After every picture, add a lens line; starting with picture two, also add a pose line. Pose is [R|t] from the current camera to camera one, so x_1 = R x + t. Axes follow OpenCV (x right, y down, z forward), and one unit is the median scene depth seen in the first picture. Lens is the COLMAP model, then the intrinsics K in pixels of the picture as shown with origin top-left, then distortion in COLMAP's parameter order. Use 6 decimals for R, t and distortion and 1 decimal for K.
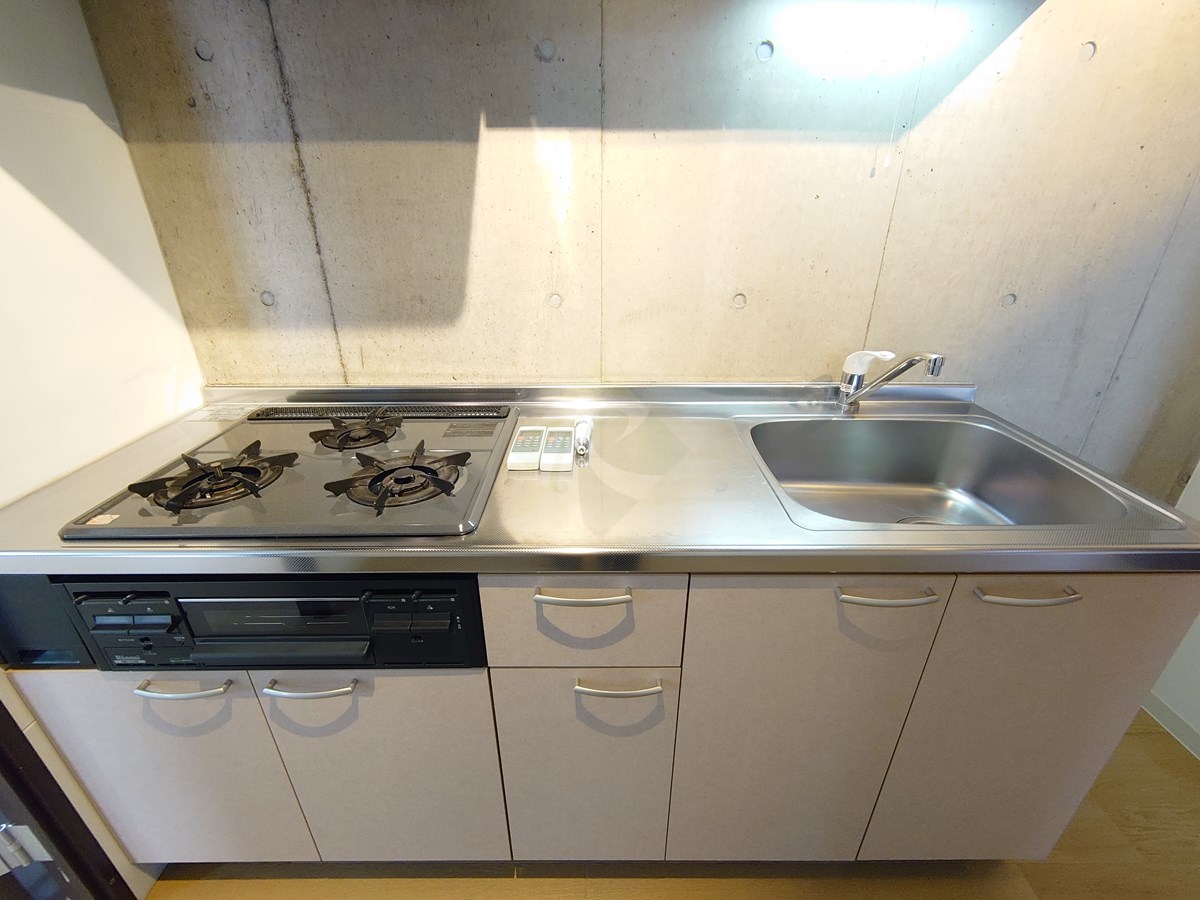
lens RADIAL K [[519.5, 0, 598.6], [0, 519.5, 451.0], [0, 0, 1]] dist [0.000662, -0.001260]
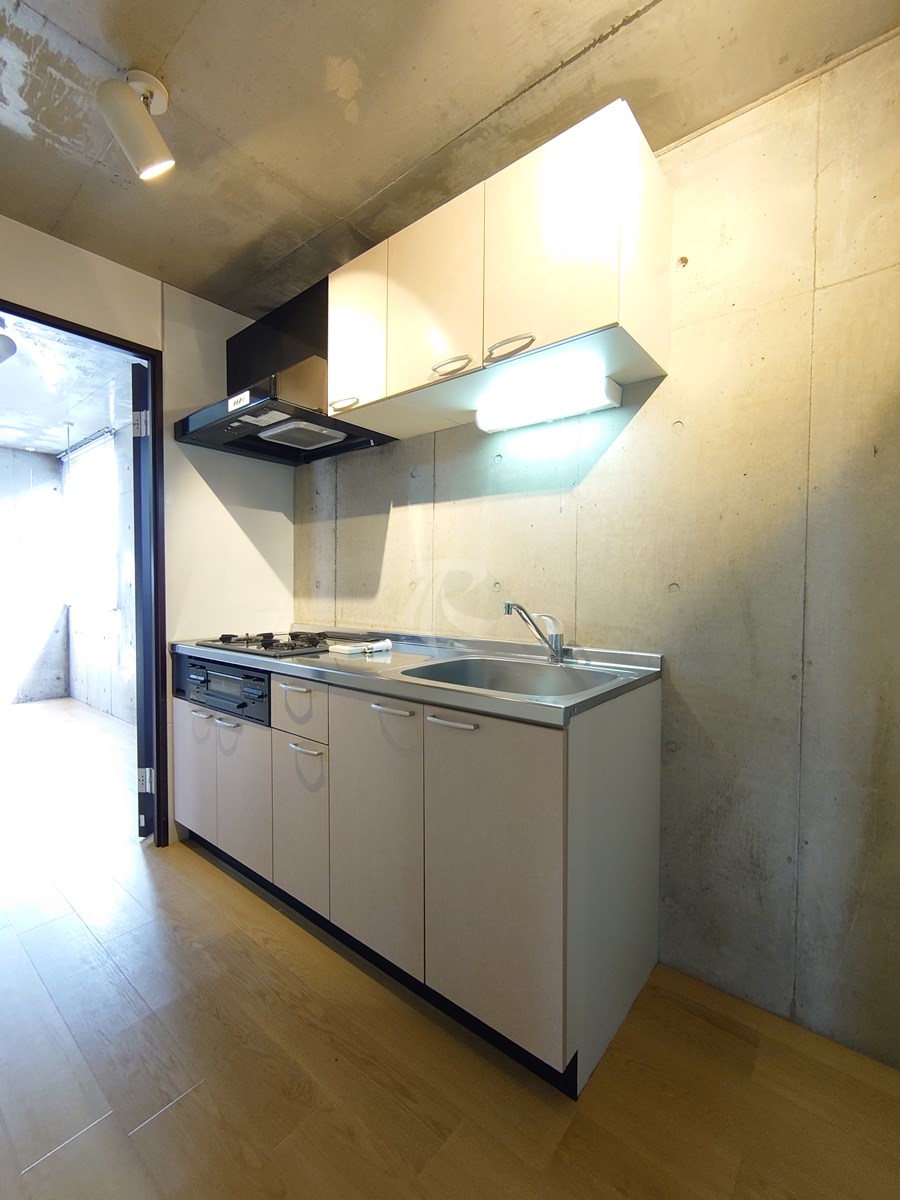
lens RADIAL K [[519.5, 0, 451.7], [0, 519.5, 597.2], [0, 0, 1]] dist [0.000662, -0.001260]
pose [[0.773748, 0.020088, -0.633175, 1.290564], [-0.269594, 0.914913, -0.300421, 0.283225], [0.573265, 0.403150, 0.713328, -0.227937]]
